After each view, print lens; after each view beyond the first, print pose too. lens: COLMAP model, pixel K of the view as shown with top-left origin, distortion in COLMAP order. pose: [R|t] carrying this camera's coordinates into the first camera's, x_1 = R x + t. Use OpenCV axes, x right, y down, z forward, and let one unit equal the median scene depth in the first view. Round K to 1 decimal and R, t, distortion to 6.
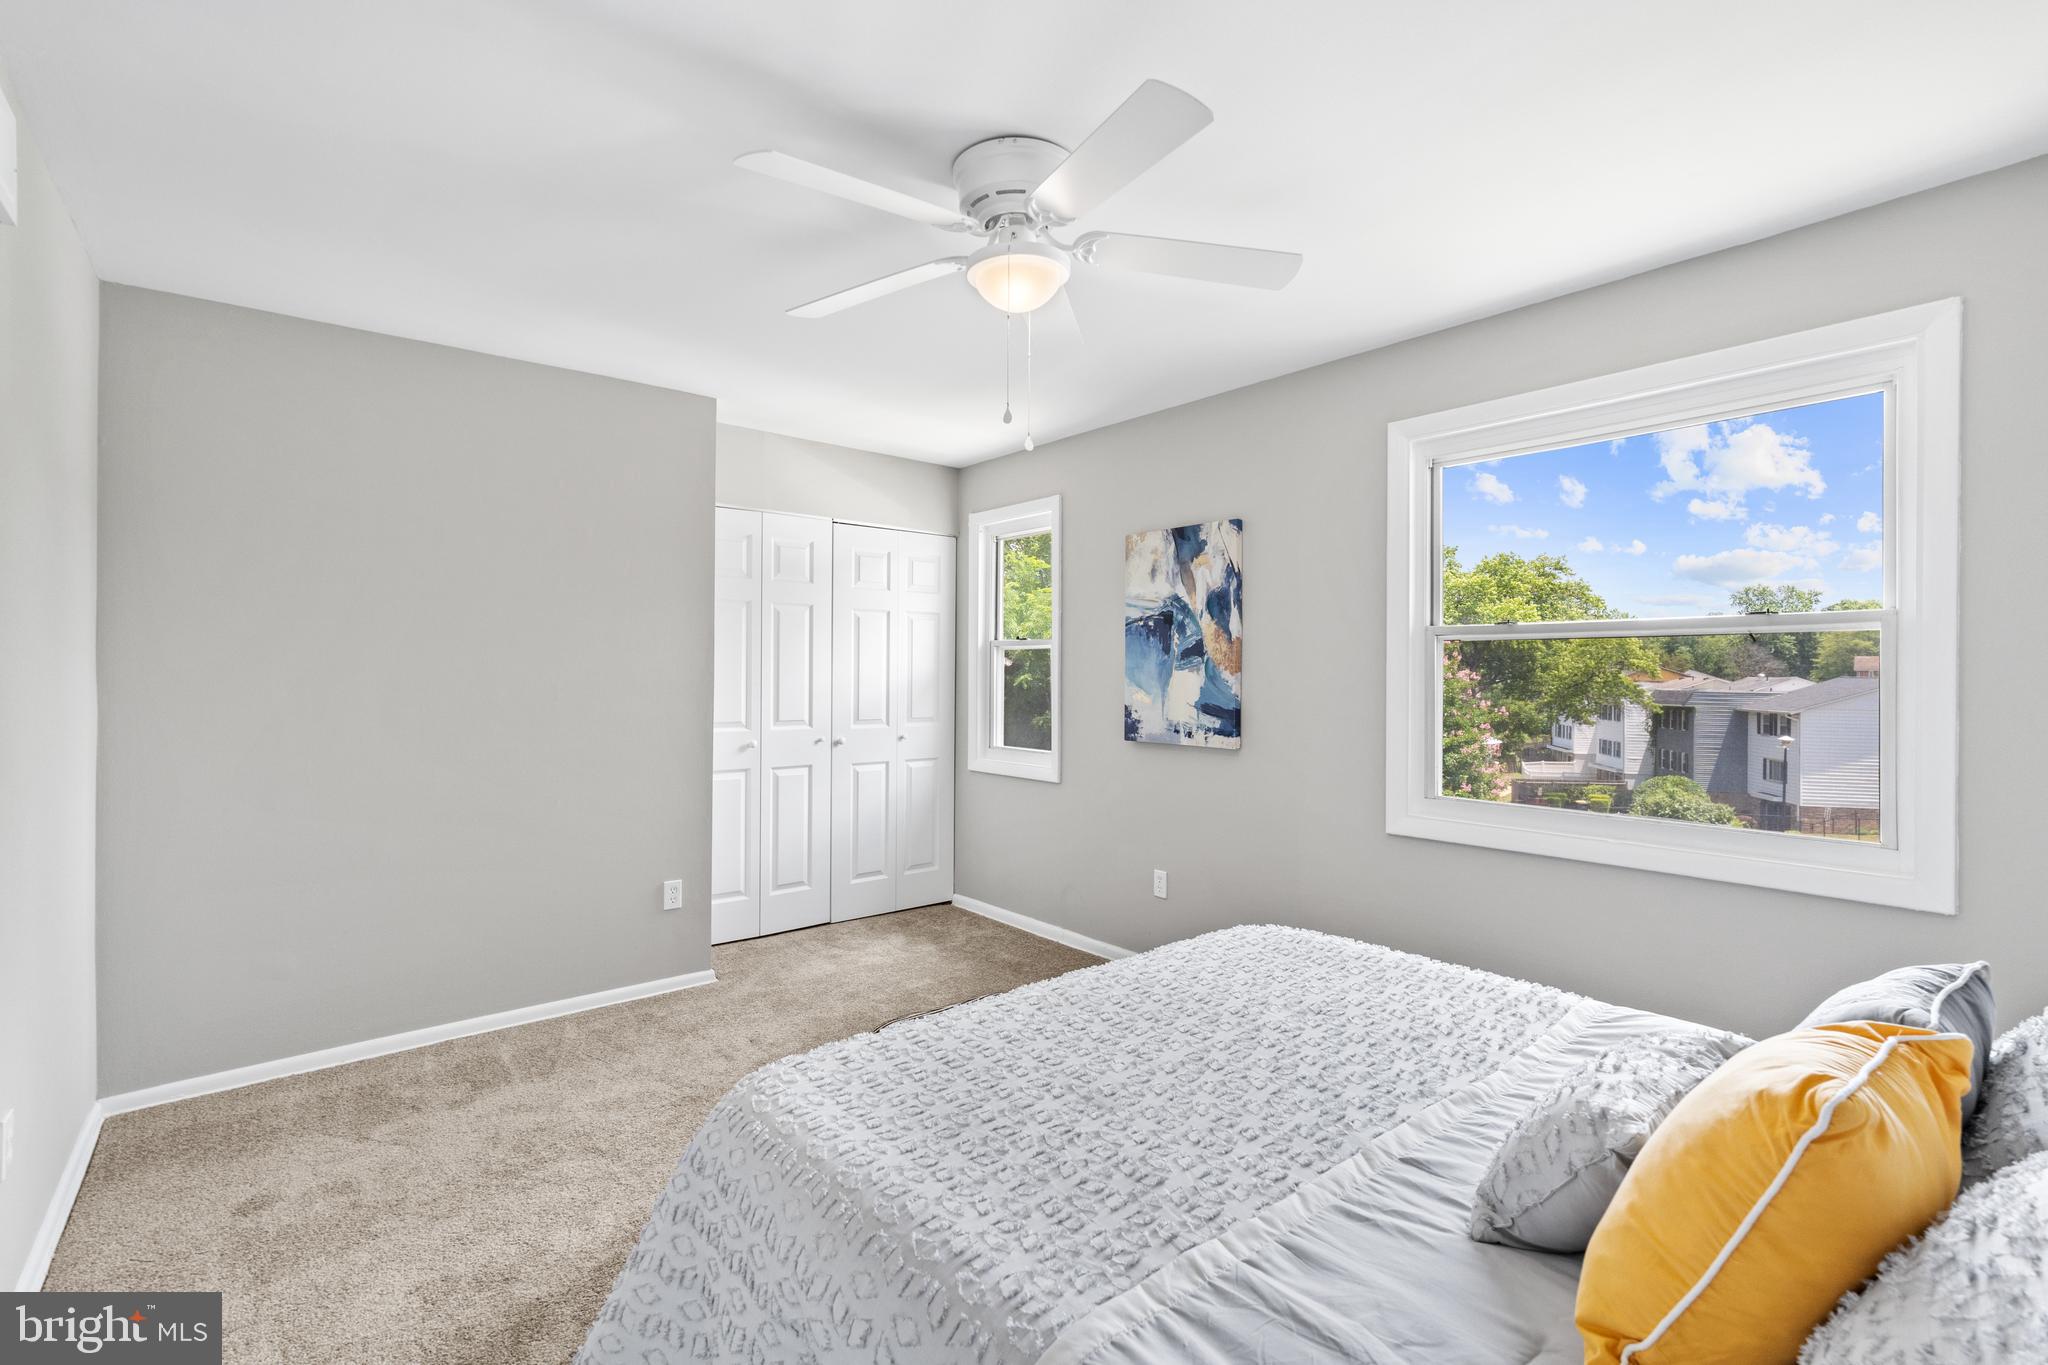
lens RADIAL K [[919.3, 0, 1026.3], [0, 919.3, 694.2], [0, 0, 1]] dist [0.000228, 0.000910]
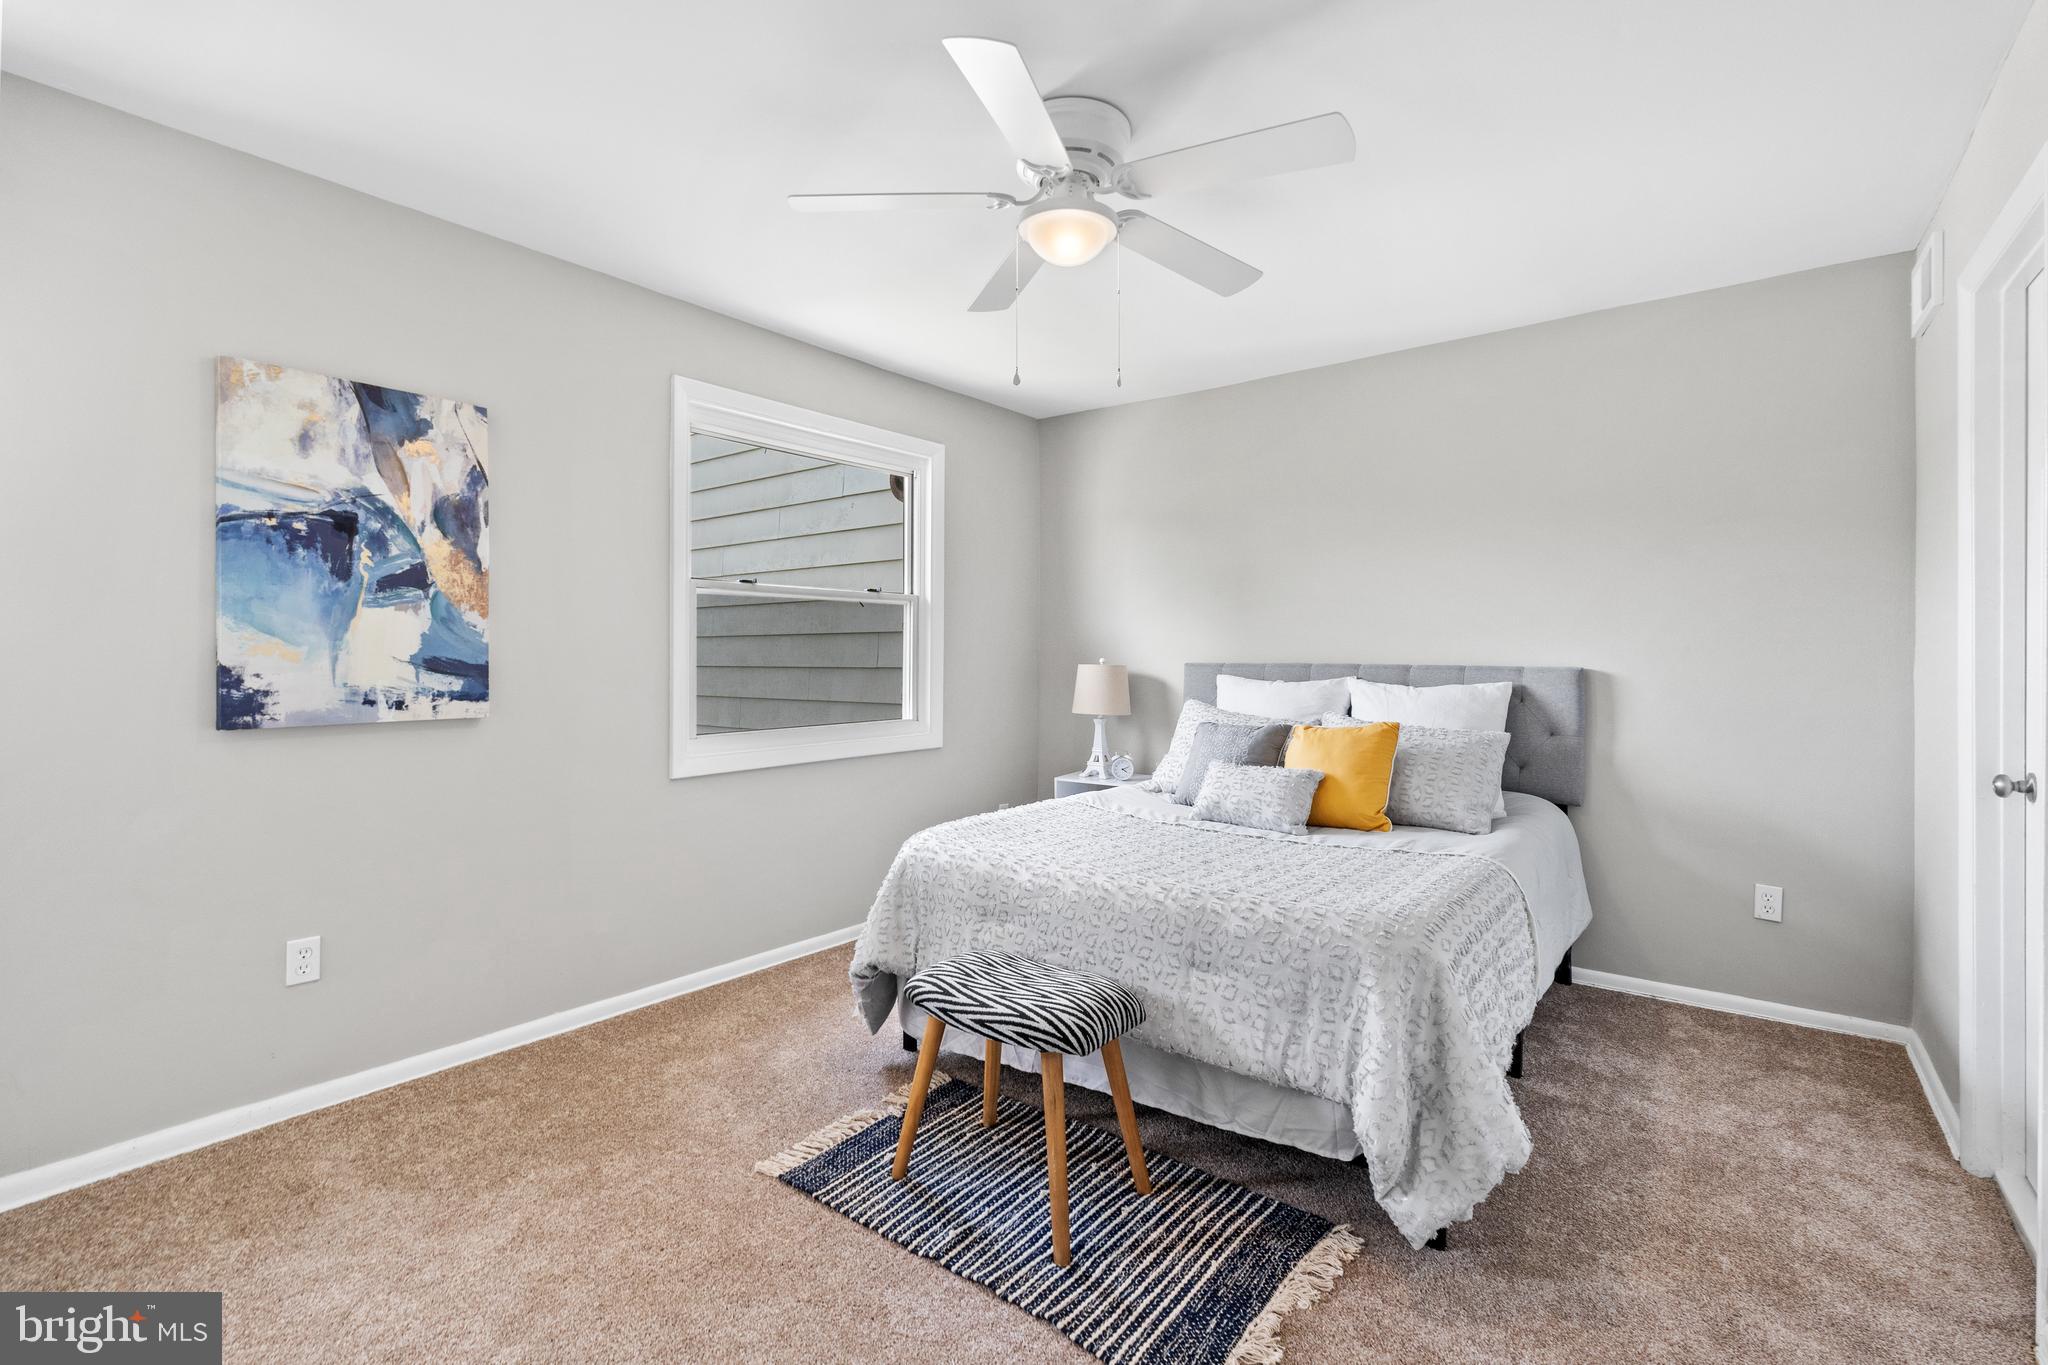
lens RADIAL K [[919.3, 0, 1021.7], [0, 919.3, 682.9], [0, 0, 1]] dist [0.000228, 0.000910]
pose [[-0.211840, -0.036373, 0.976627, -0.561339], [0.020549, 0.998921, 0.041660, 0.009390], [-0.977088, 0.028894, -0.210864, 0.691372]]
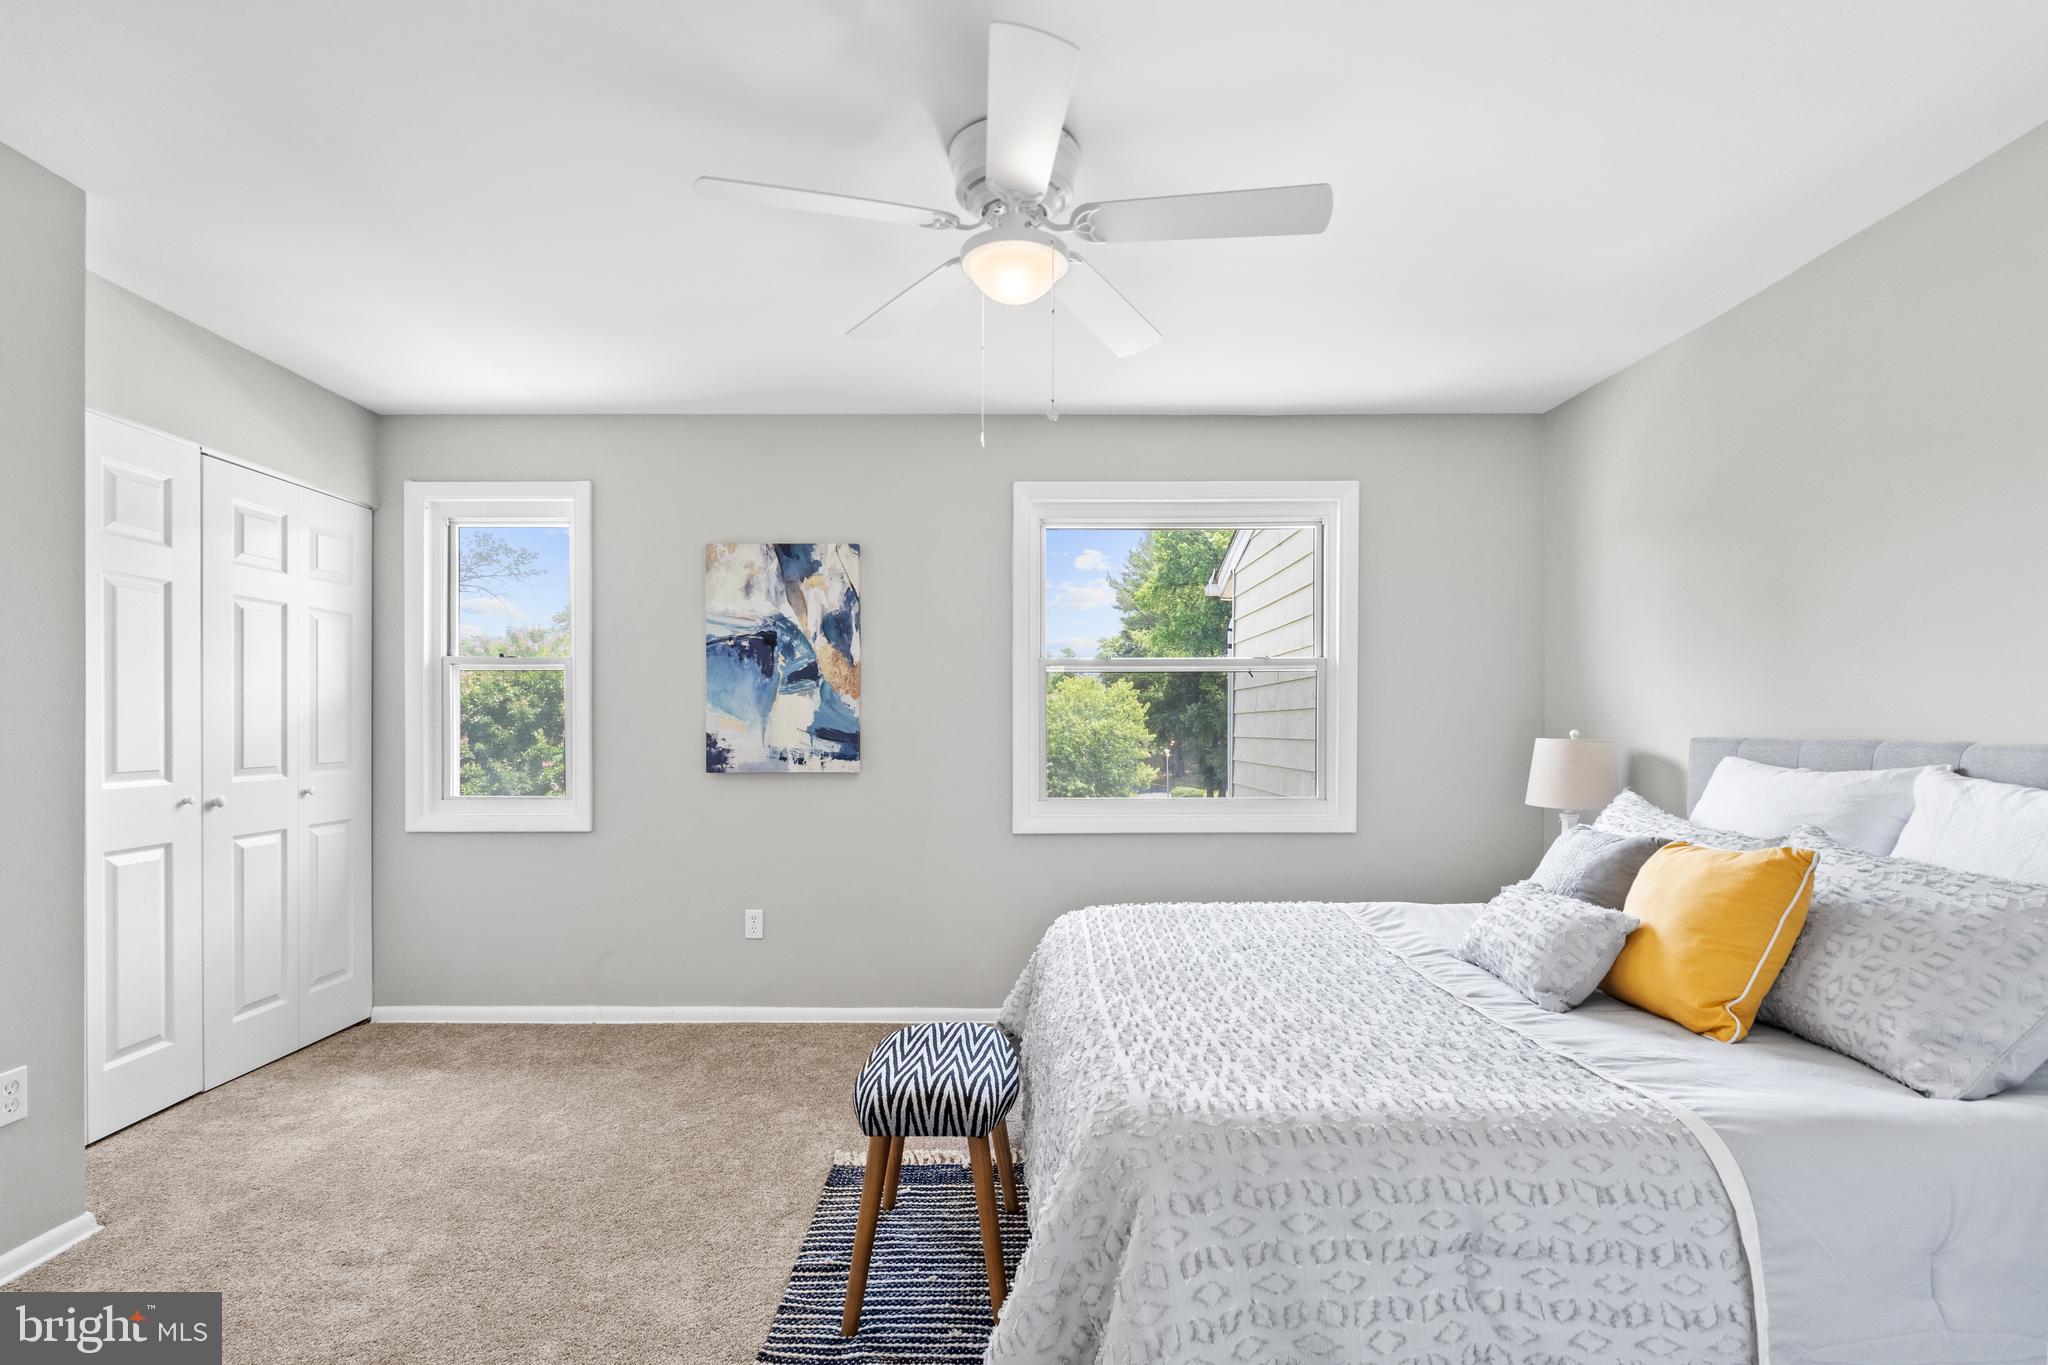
lens RADIAL K [[919.3, 0, 1016.1], [0, 919.3, 753.3], [0, 0, 1]] dist [0.000228, 0.000910]
pose [[0.638202, -0.030106, 0.769280, -0.414919], [0.022989, 0.999535, 0.020046, 0.021400], [-0.769526, 0.004892, 0.638597, 0.207975]]
